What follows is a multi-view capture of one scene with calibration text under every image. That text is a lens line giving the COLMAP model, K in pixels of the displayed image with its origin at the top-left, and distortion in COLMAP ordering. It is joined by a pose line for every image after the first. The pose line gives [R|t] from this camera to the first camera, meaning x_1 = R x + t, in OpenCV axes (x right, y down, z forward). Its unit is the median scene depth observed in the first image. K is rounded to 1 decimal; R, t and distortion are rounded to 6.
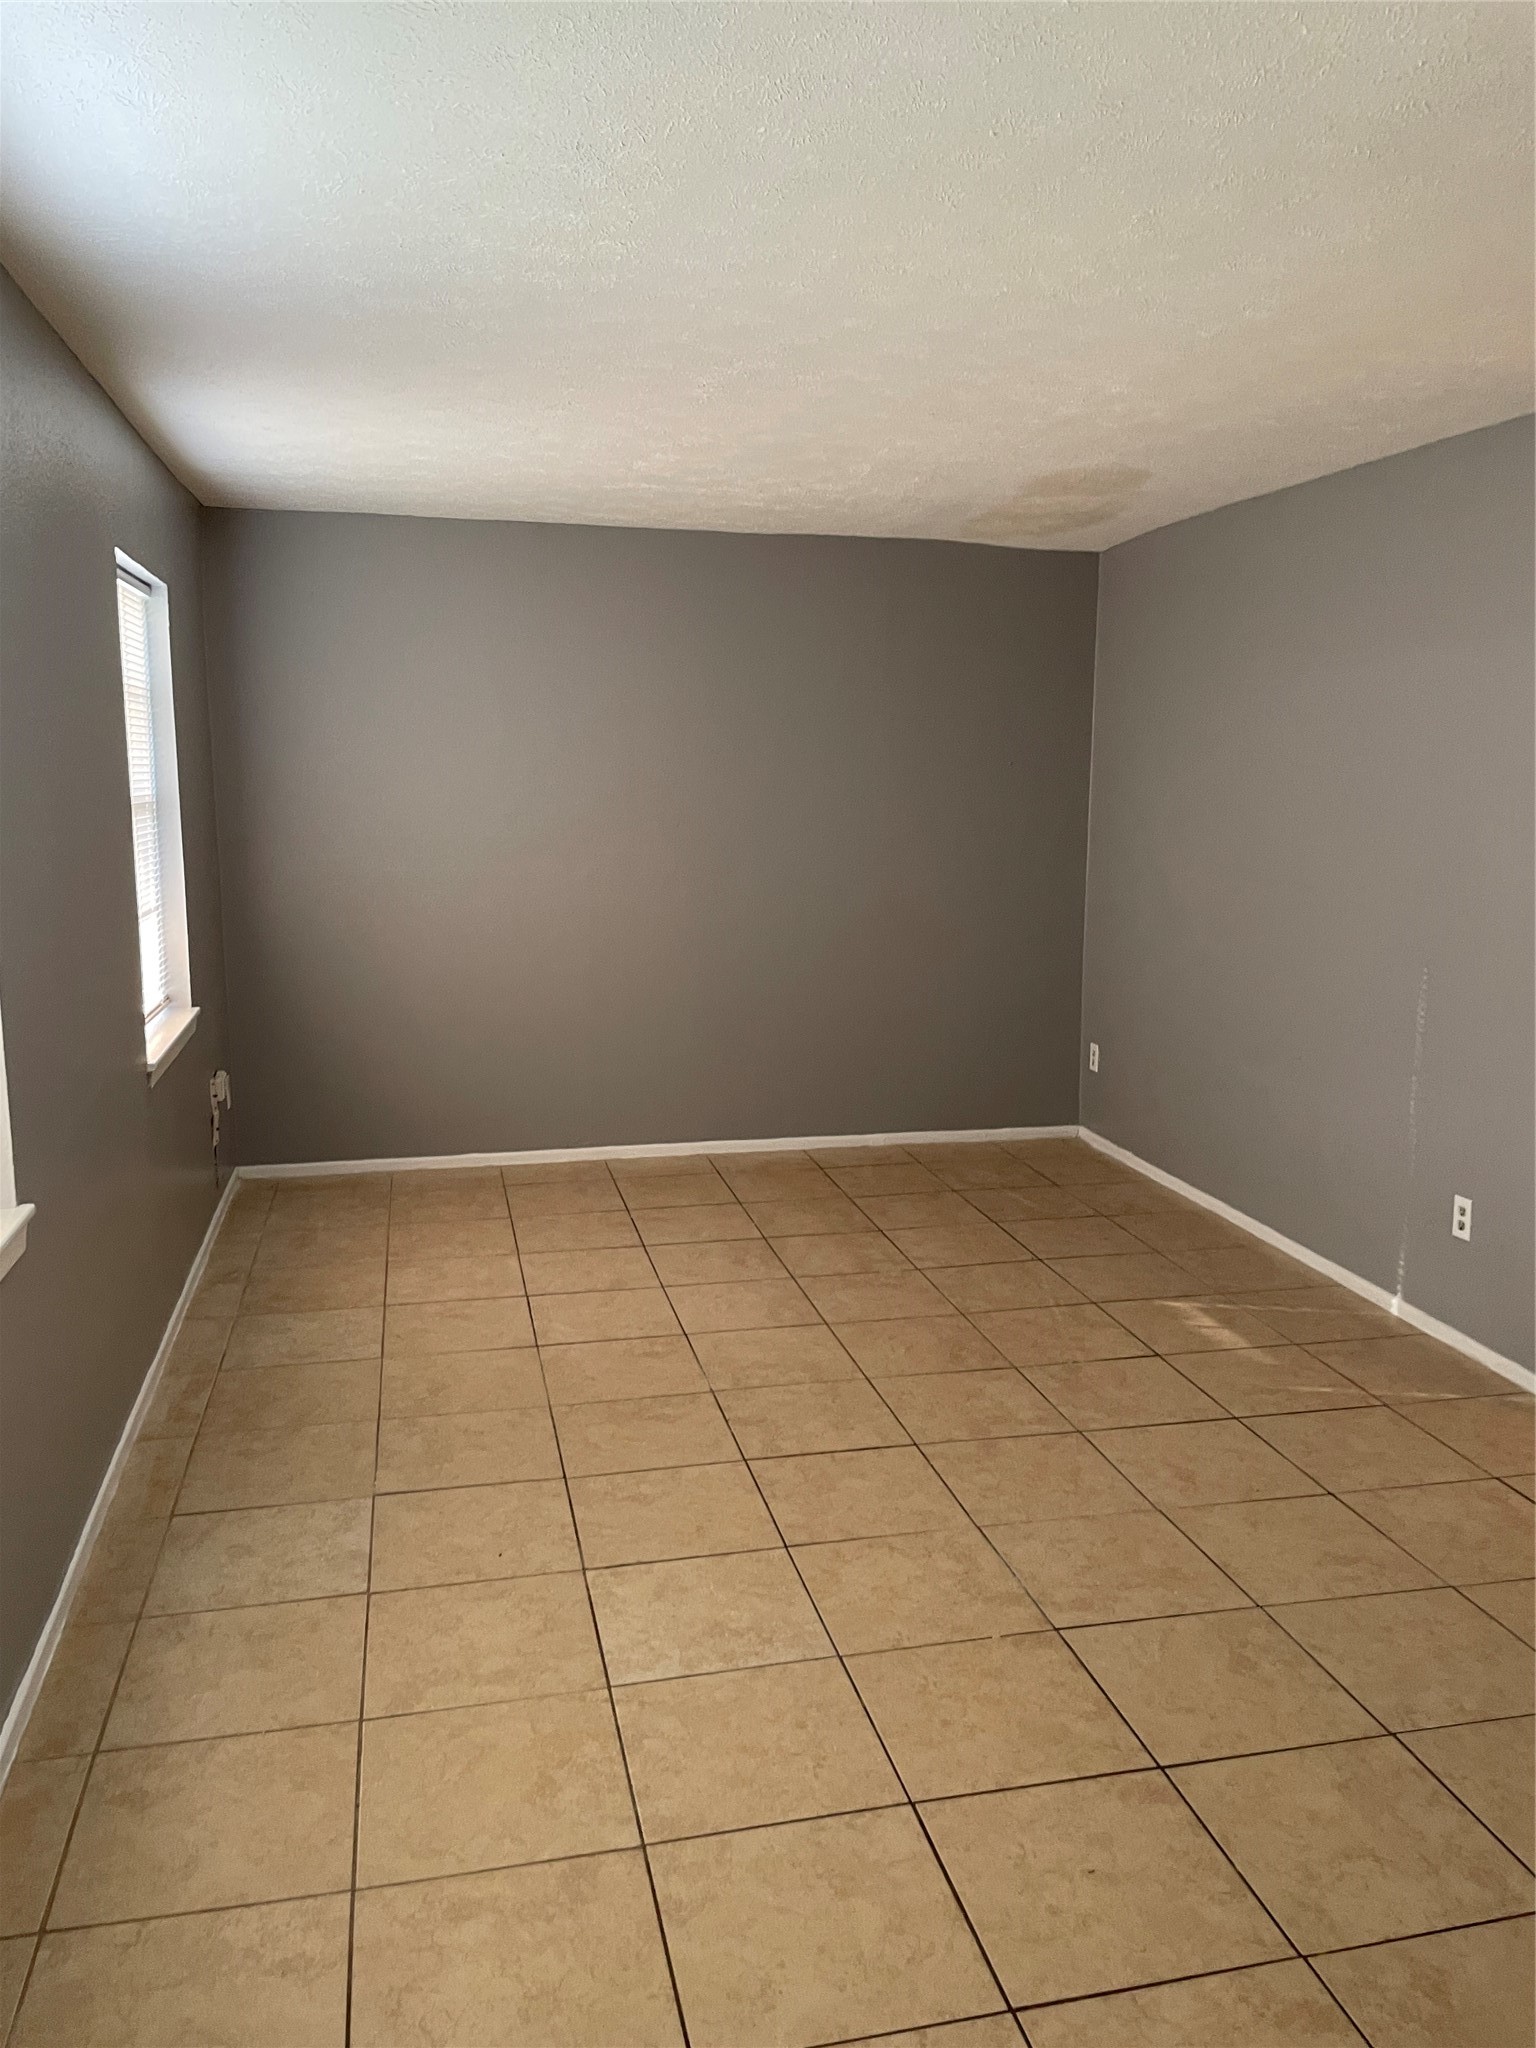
lens RADIAL K [[1564.1, 0, 770.0], [0, 1564.1, 1023.2], [0, 0, 1]] dist [0.084484, -0.116239]
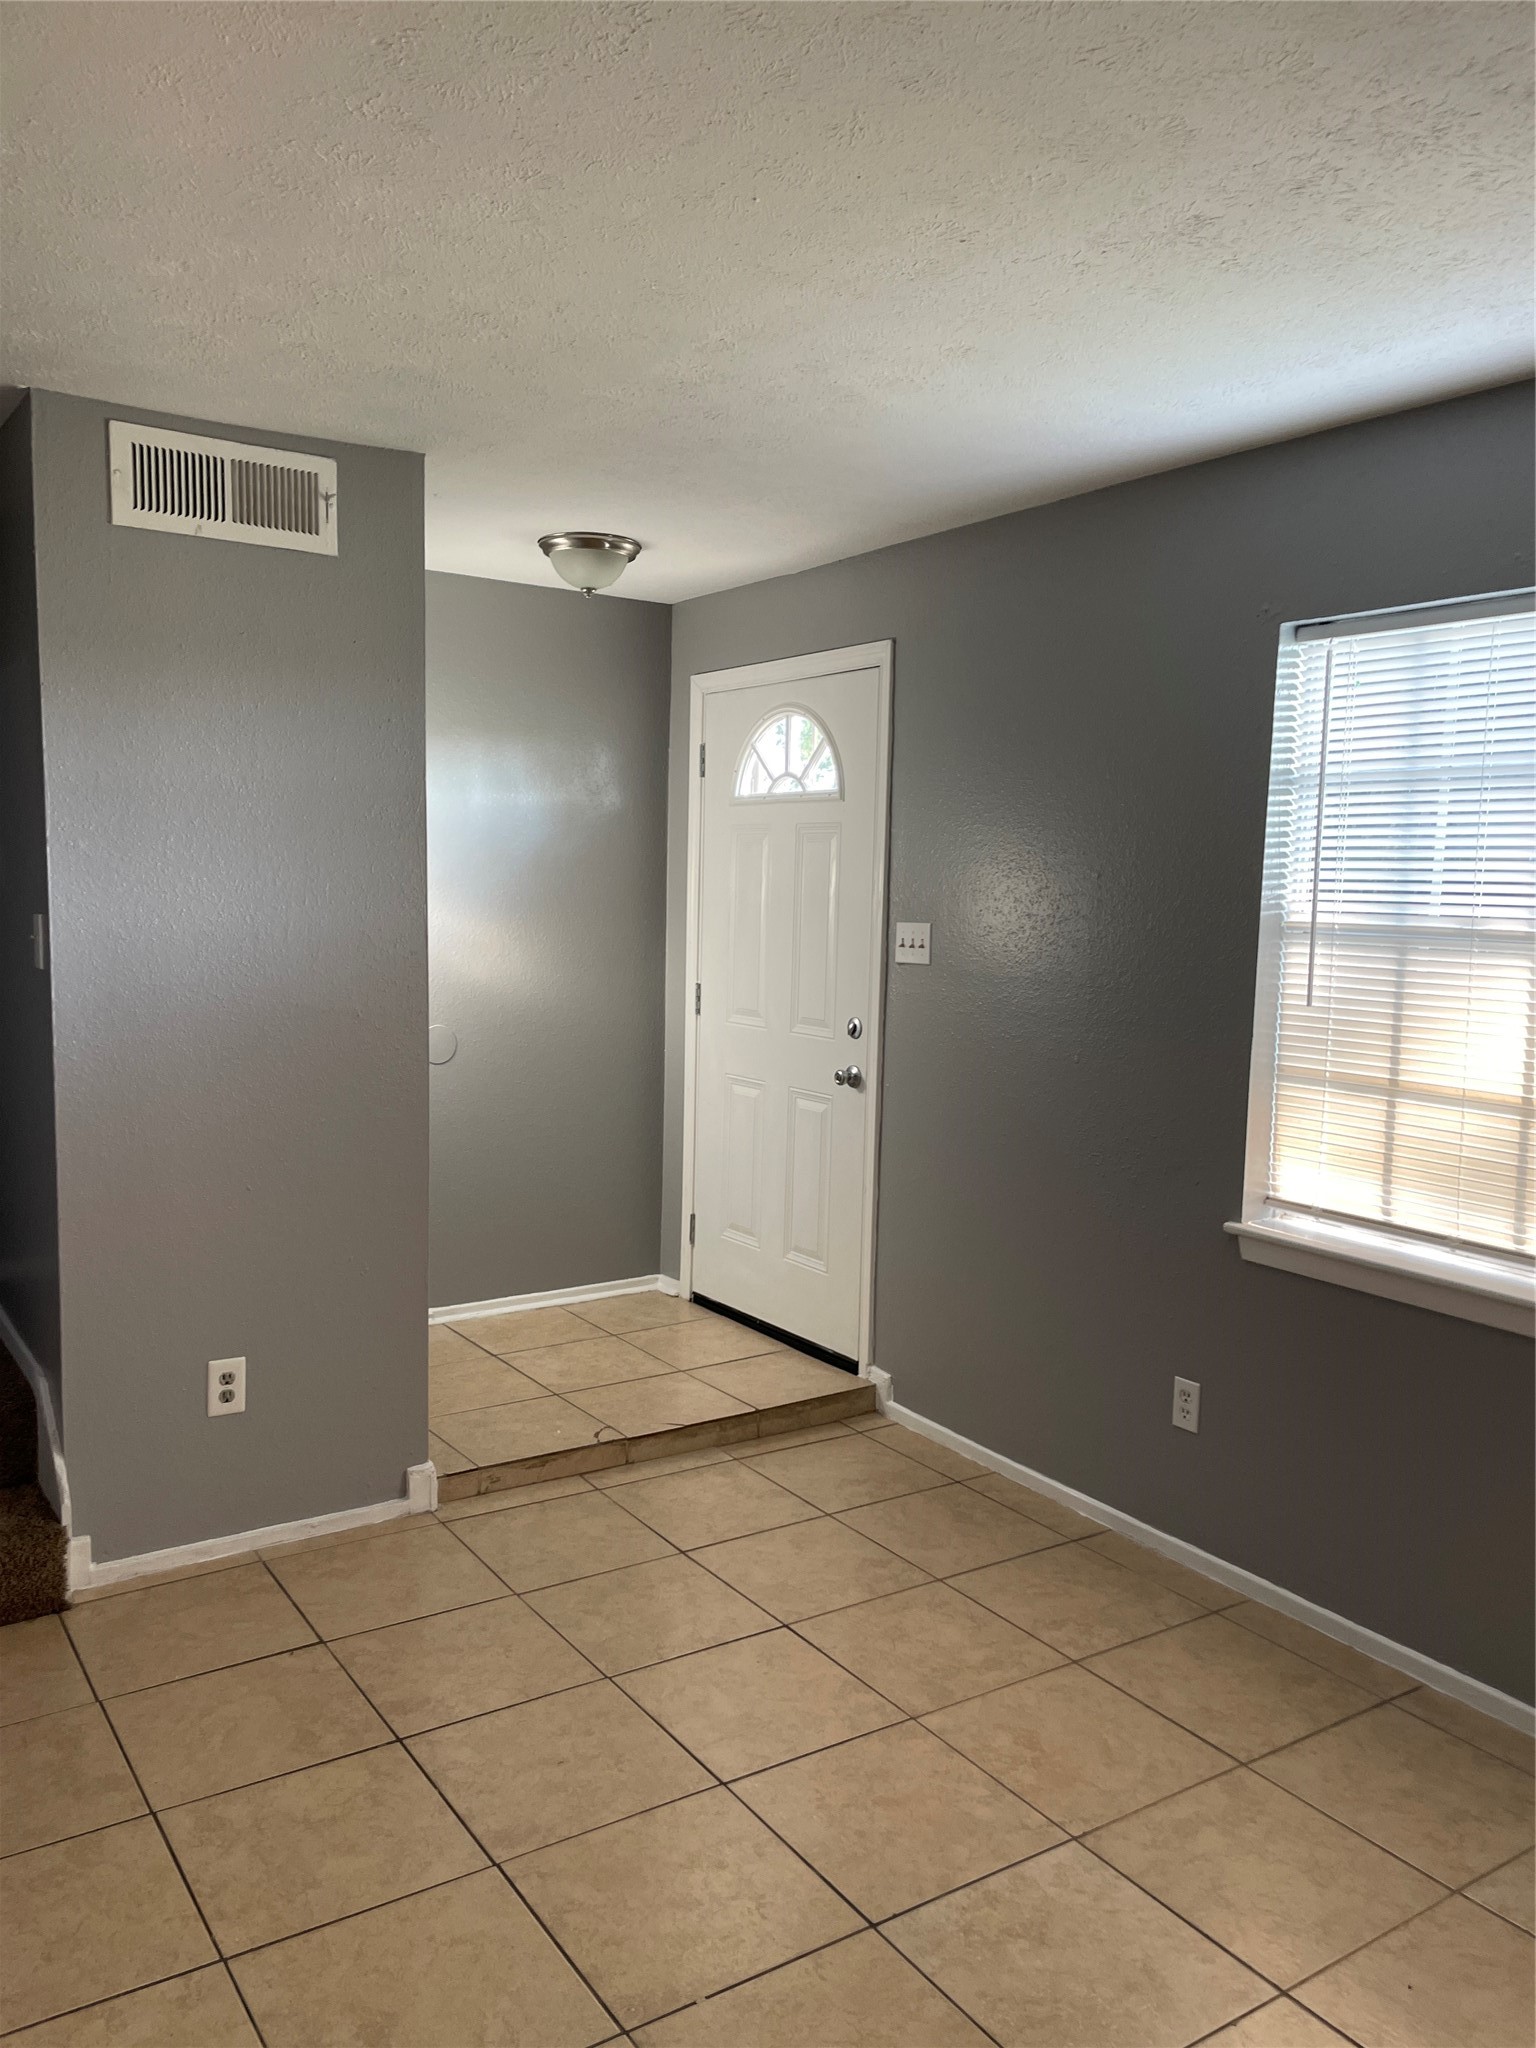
lens RADIAL K [[1564.1, 0, 767.1], [0, 1564.1, 1027.6], [0, 0, 1]] dist [0.084484, -0.116239]
pose [[-0.933729, 0.002843, -0.357970, 0.453586], [-0.092174, 0.964344, 0.248083, -0.292465], [0.345911, 0.264638, -0.900173, 1.861138]]
